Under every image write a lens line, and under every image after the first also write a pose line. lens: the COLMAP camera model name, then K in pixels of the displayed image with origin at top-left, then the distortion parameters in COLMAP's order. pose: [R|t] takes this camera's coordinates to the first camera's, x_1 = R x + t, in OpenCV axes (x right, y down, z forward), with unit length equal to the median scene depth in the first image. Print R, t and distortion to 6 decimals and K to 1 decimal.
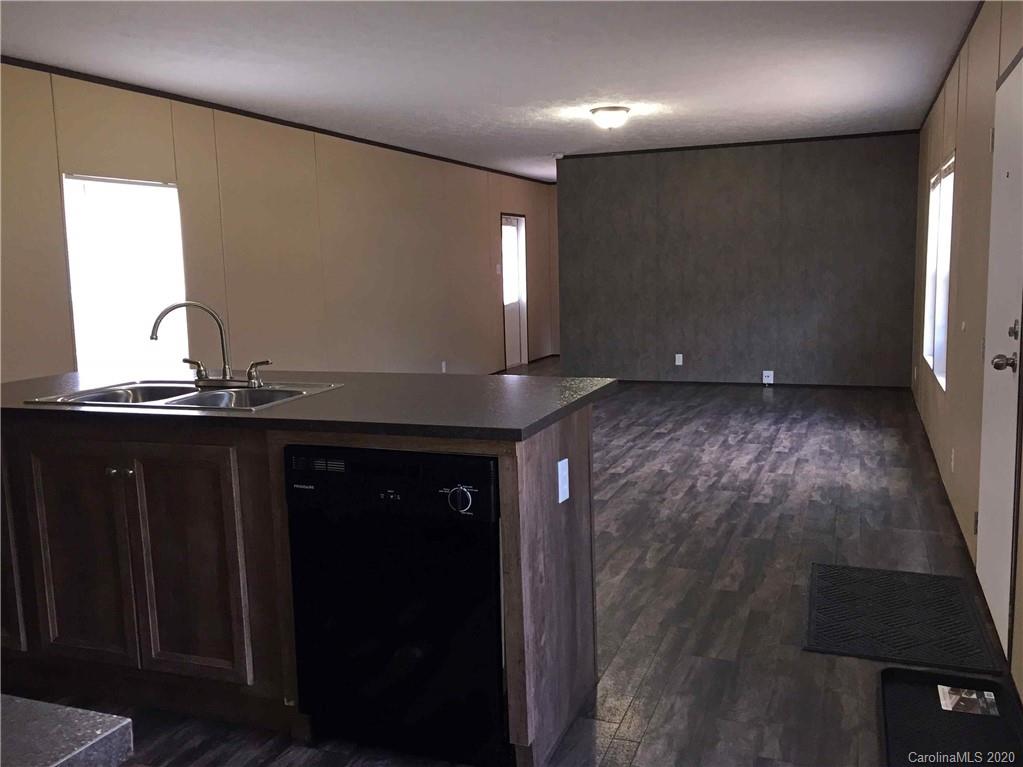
lens RADIAL K [[901.0, 0, 511.2], [0, 901.0, 382.8], [0, 0, 1]] dist [-0.007494, -0.006699]
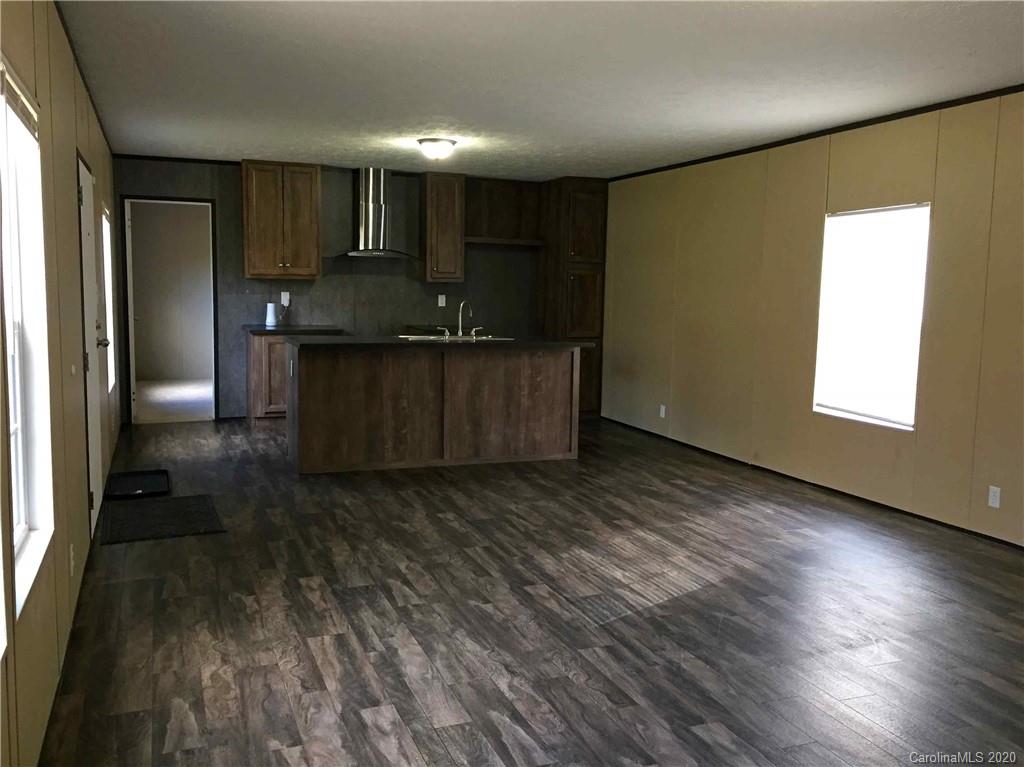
lens RADIAL K [[901.9, 0, 512.5], [0, 901.9, 384.0], [0, 0, 1]] dist [-0.007494, -0.006699]
pose [[-0.739295, 0.094996, -0.666647, 0.689787], [-0.078219, 0.971183, 0.225134, -0.252364], [0.668824, 0.218585, -0.710560, 1.709441]]
